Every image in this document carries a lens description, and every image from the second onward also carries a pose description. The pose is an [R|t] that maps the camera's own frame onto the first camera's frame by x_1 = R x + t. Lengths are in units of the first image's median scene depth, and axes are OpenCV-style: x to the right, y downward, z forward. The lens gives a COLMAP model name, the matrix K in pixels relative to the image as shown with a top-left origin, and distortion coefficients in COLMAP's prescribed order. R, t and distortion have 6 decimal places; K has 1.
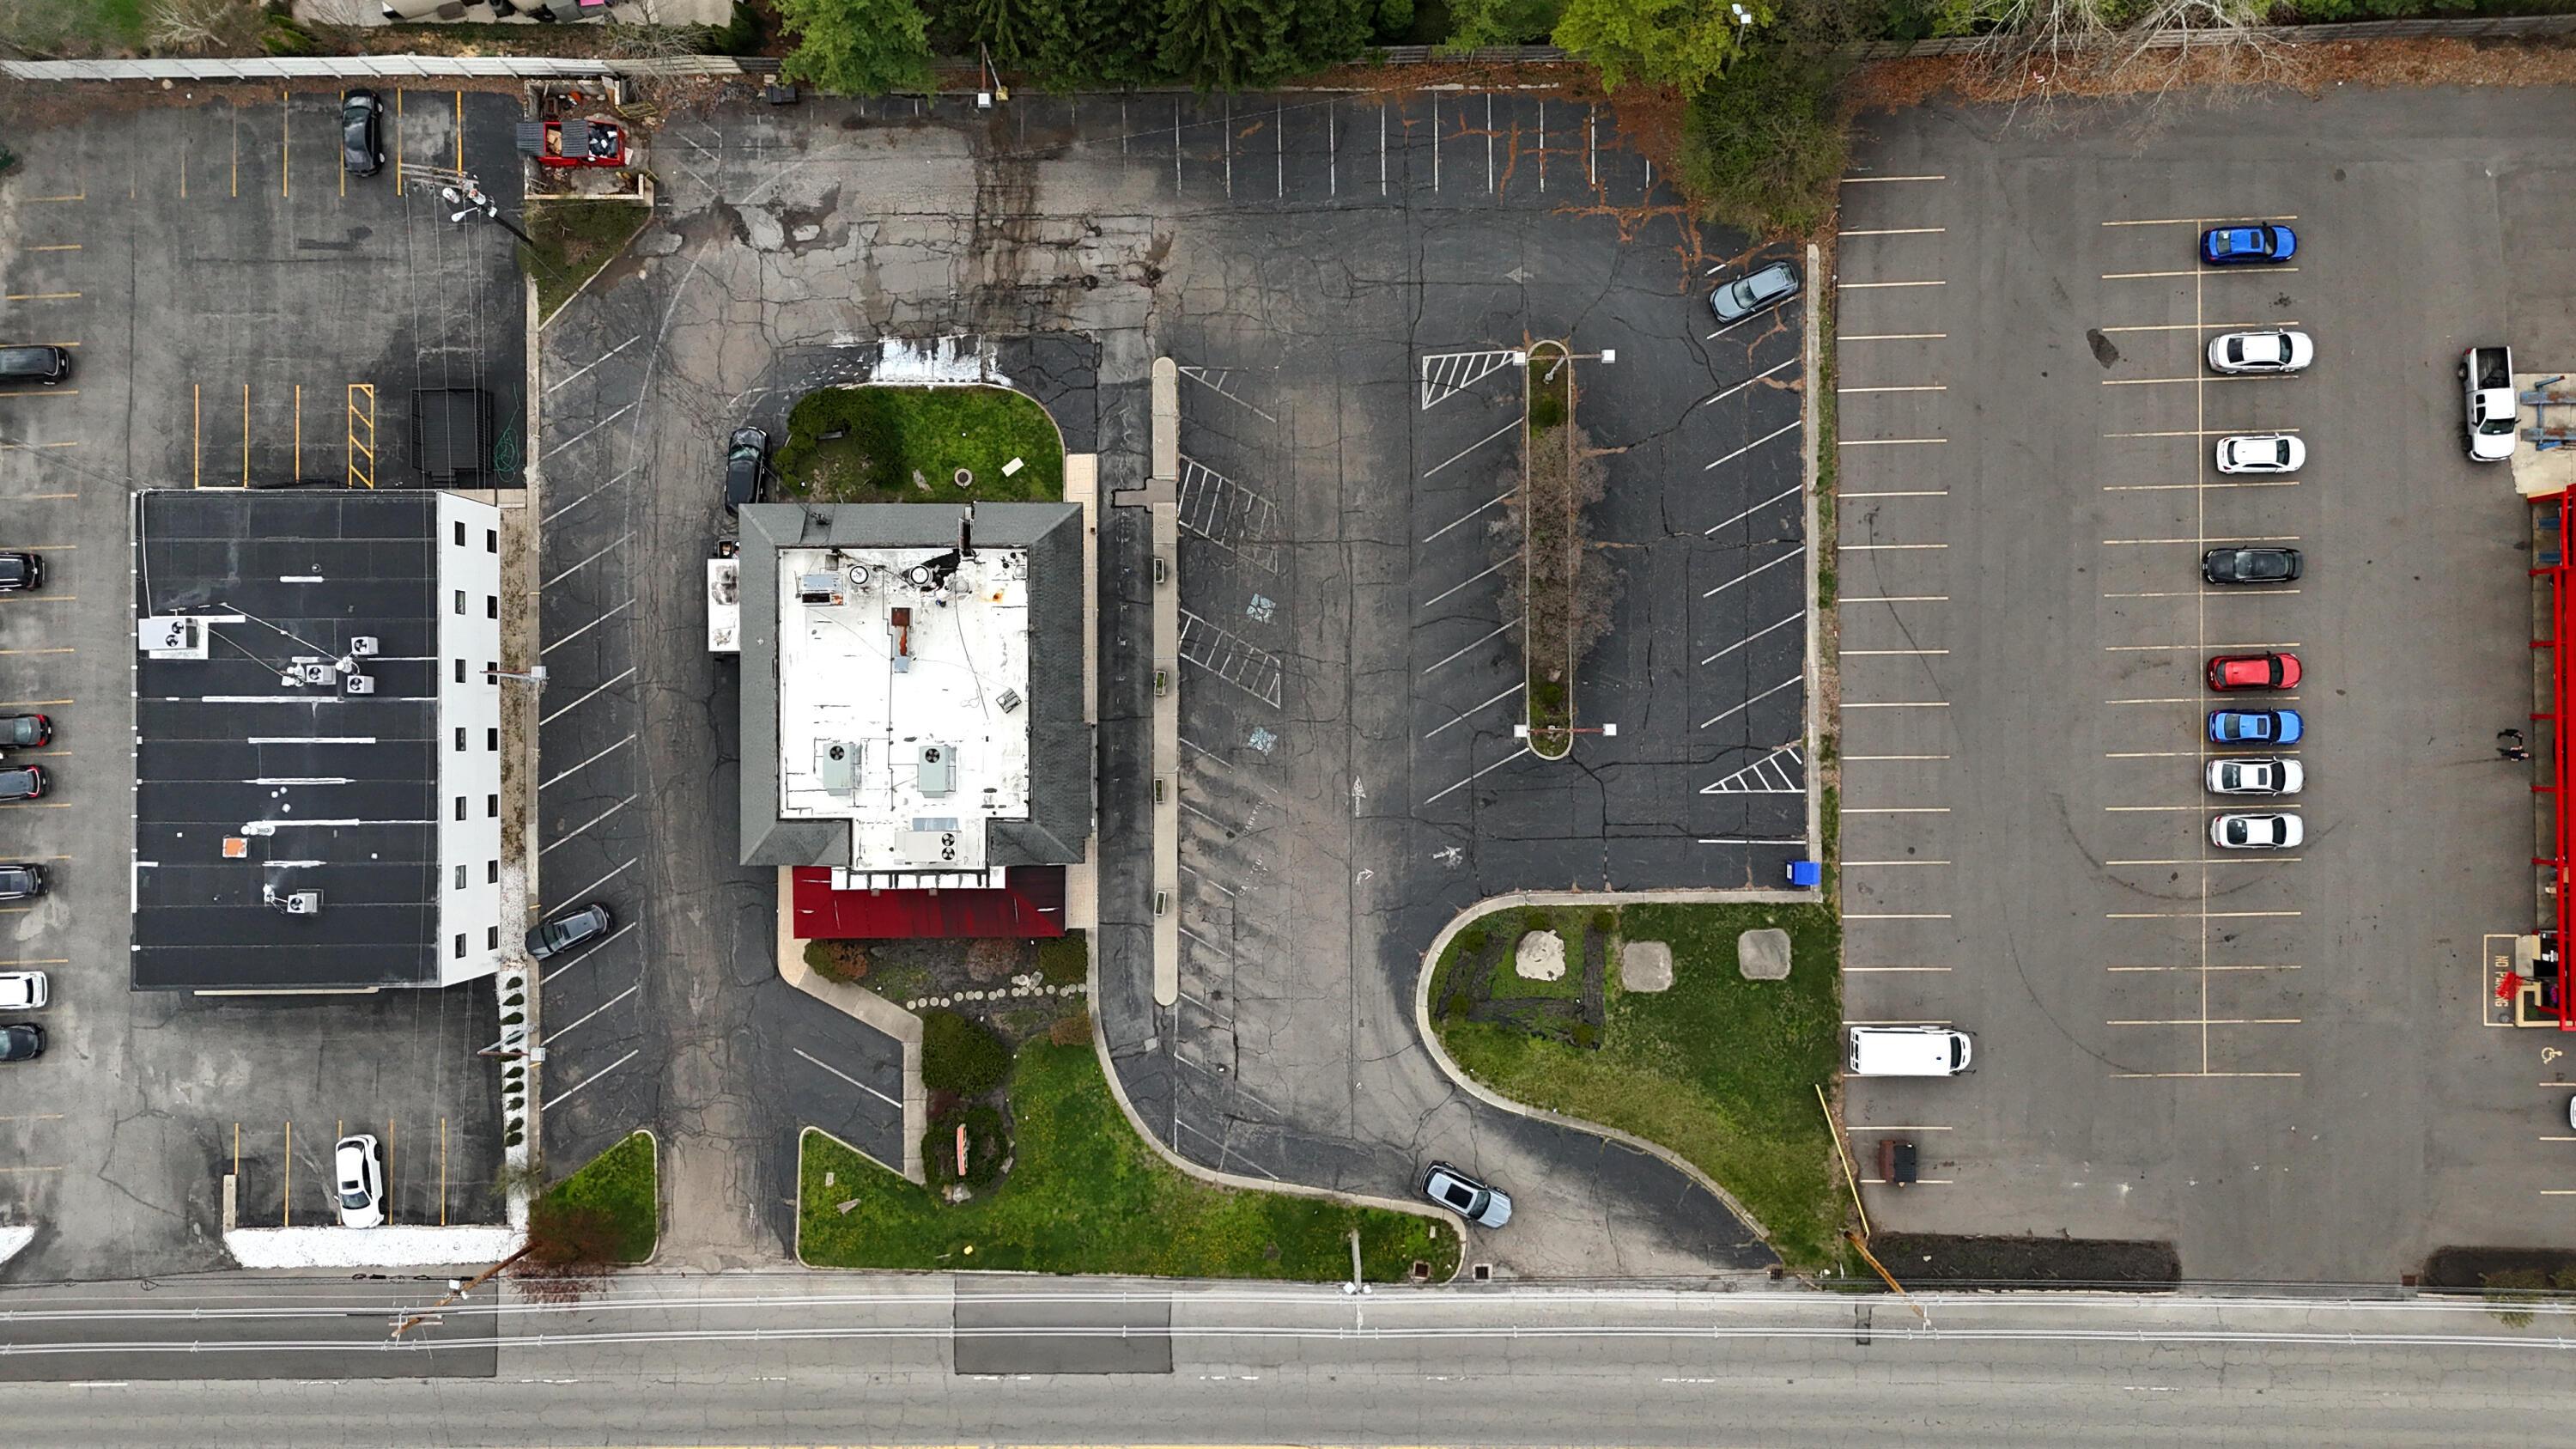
lens RADIAL K [[1877.1, 0, 1293.7], [0, 1877.1, 725.3], [0, 0, 1]] dist [0.114397, -0.153441]
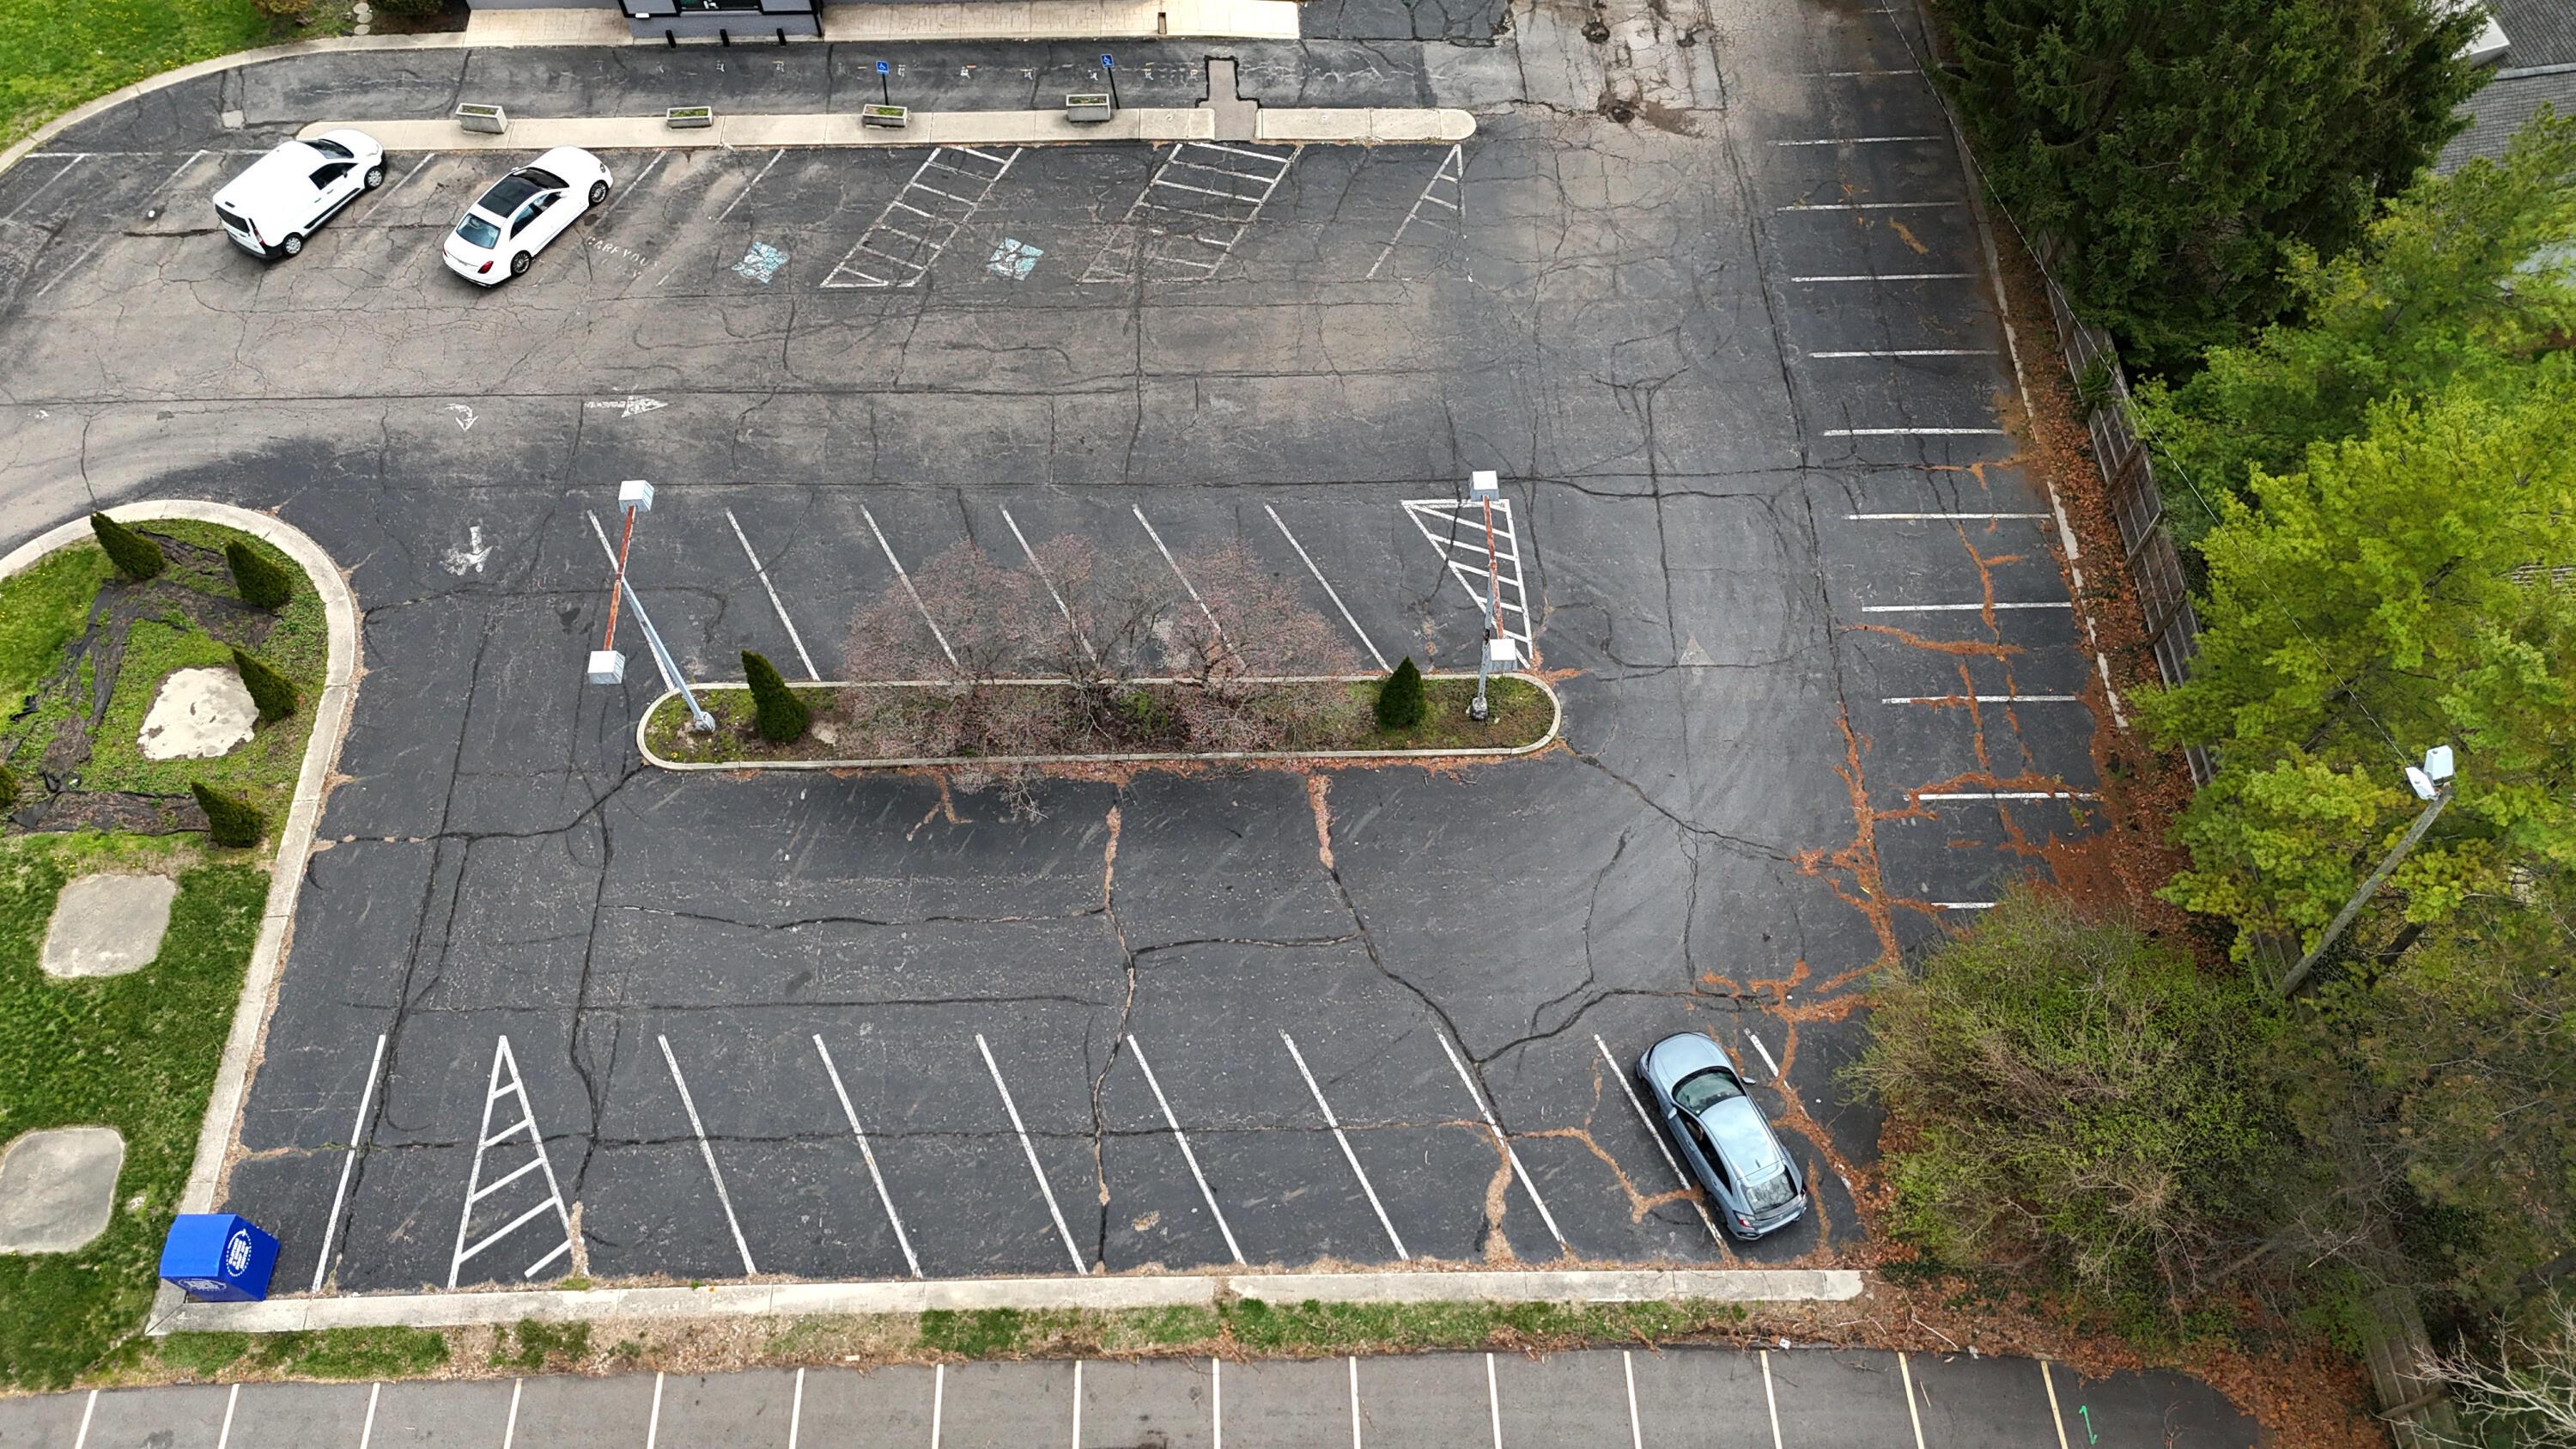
lens RADIAL K [[1898.0, 0, 1286.9], [0, 1898.0, 718.9], [0, 0, 1]] dist [0.082950, -0.081976]
pose [[0.016284, 0.871101, -0.490833, 0.361839], [-0.999737, 0.022108, 0.006068, -0.139641], [0.016137, 0.490606, 0.871232, 0.596223]]
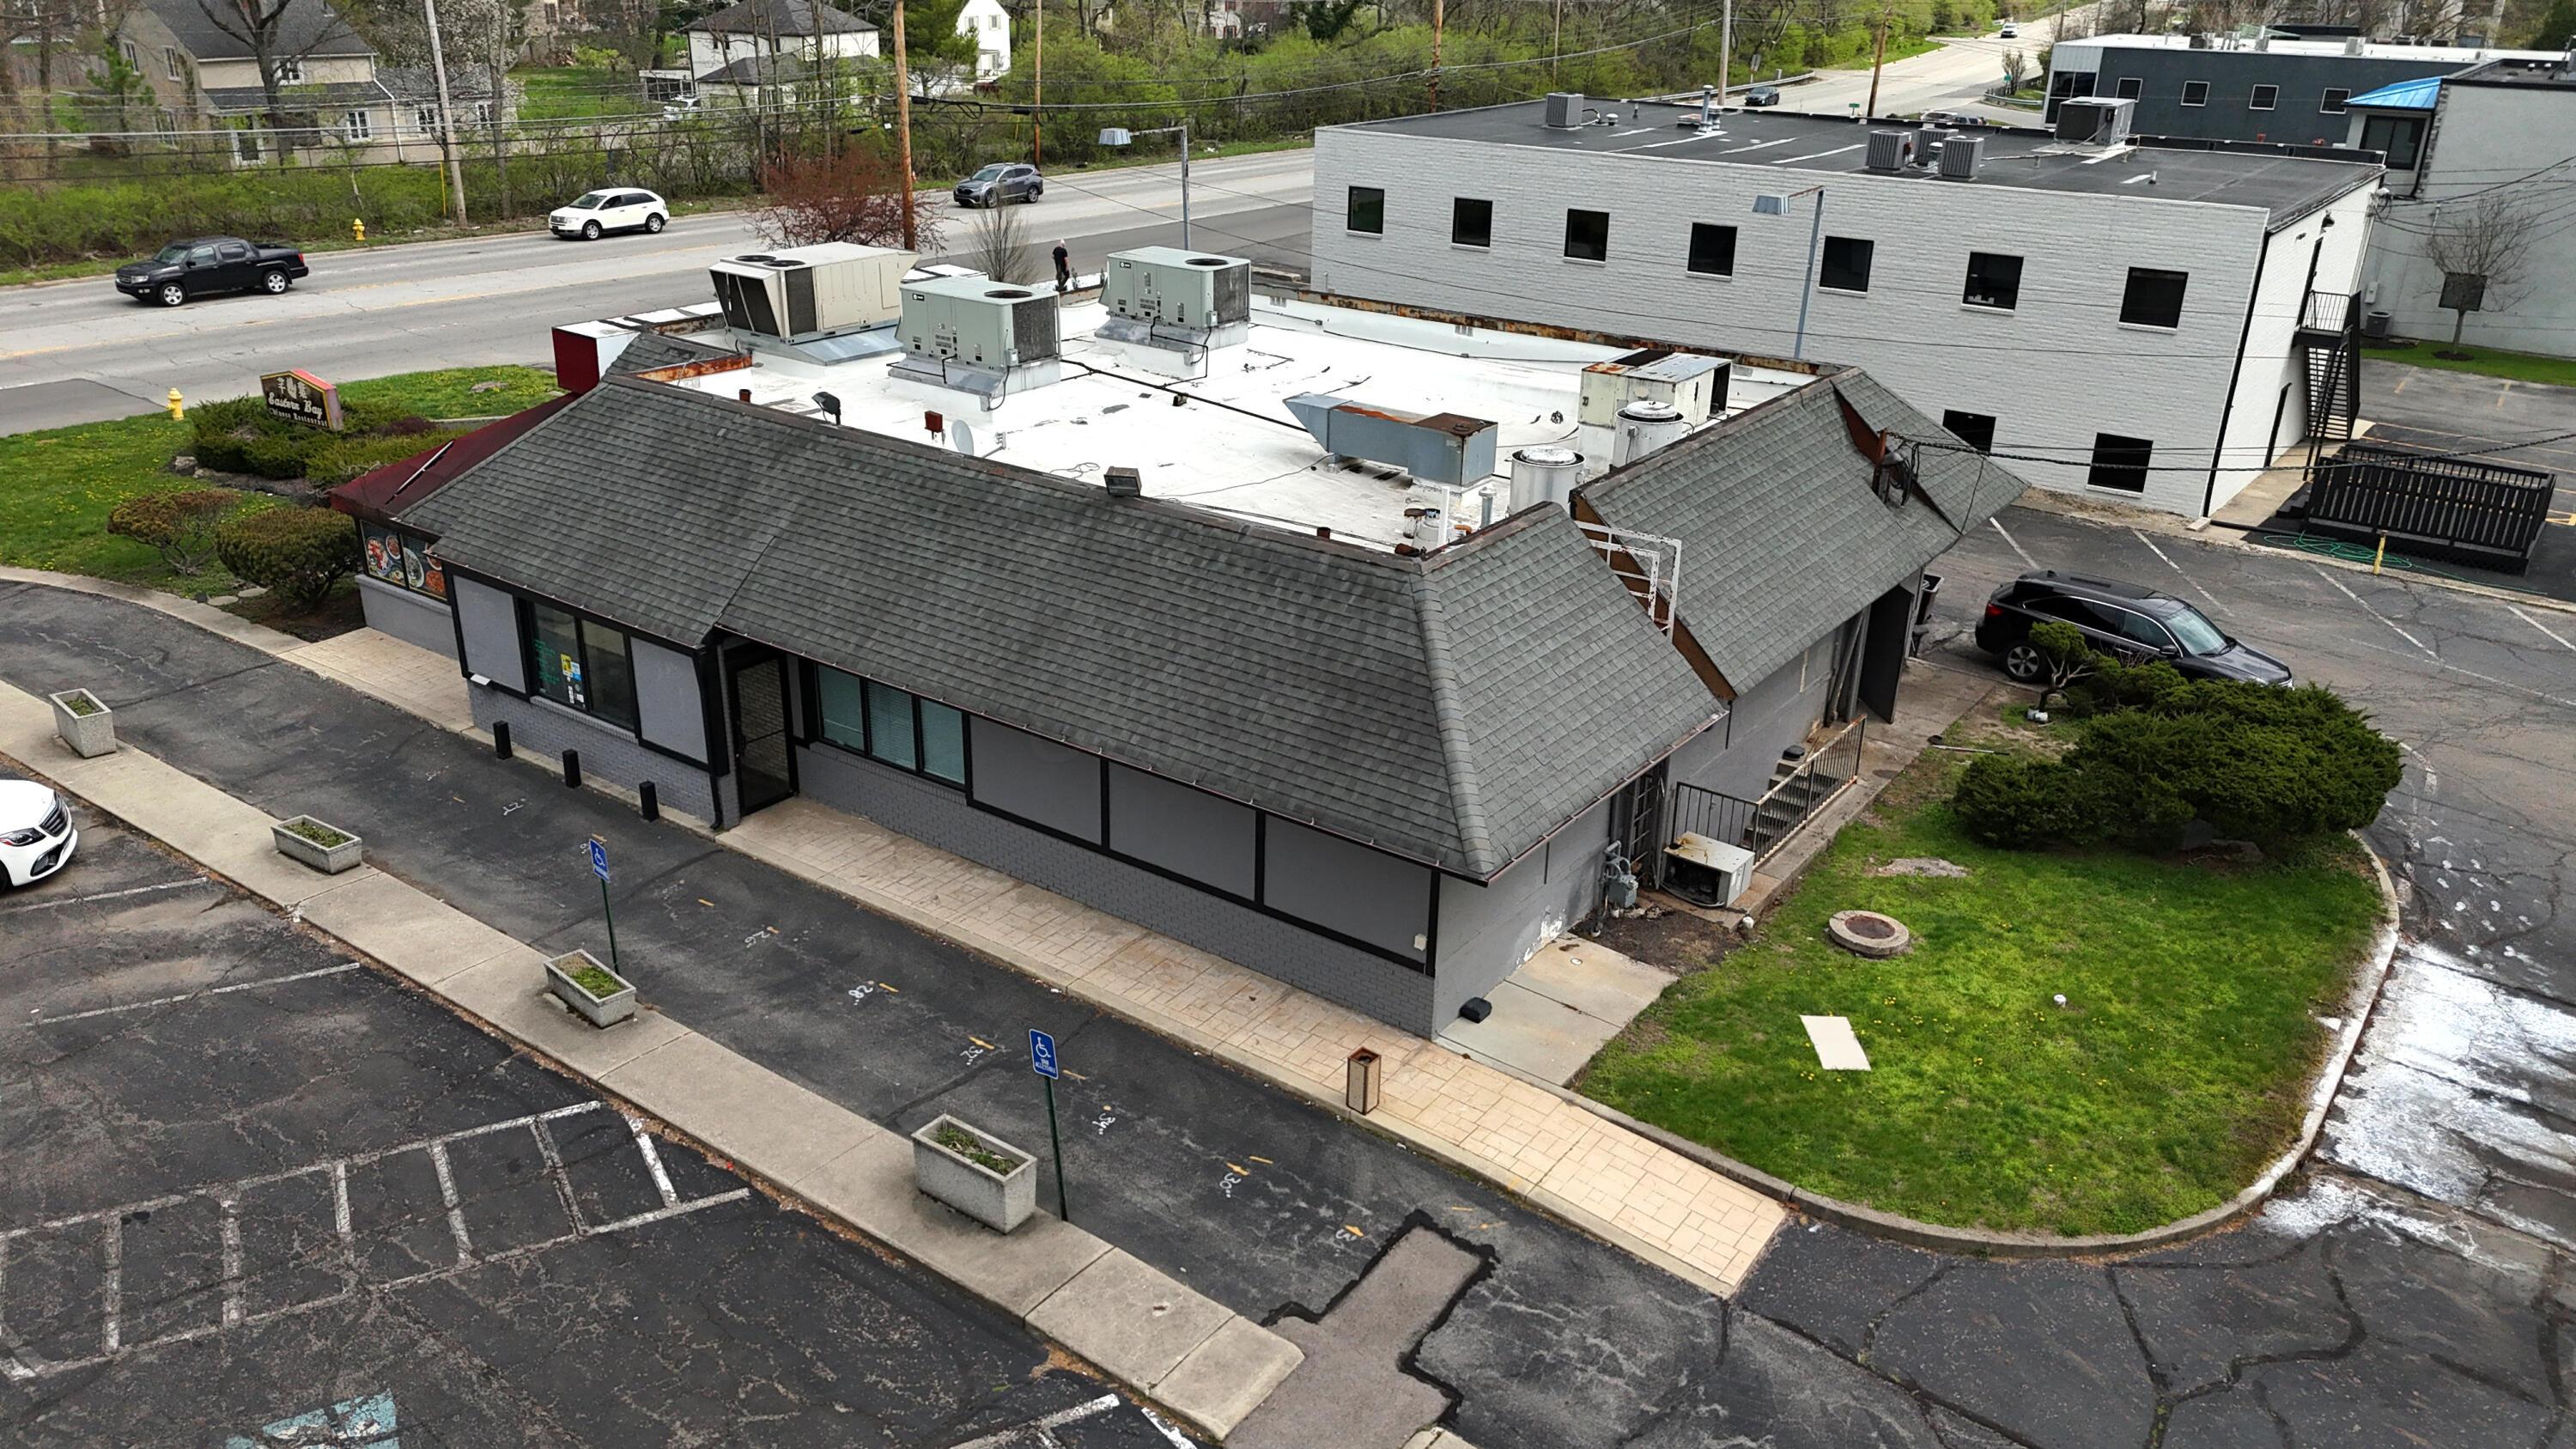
lens RADIAL K [[1890.3, 0, 1289.2], [0, 1890.3, 726.5], [0, 0, 1]] dist [0.064492, -0.055651]
pose [[-0.590985, 0.318577, -0.741111, 0.031575], [-0.806635, -0.243341, 0.538633, -0.193365], [-0.008747, 0.916130, 0.400786, 0.885237]]
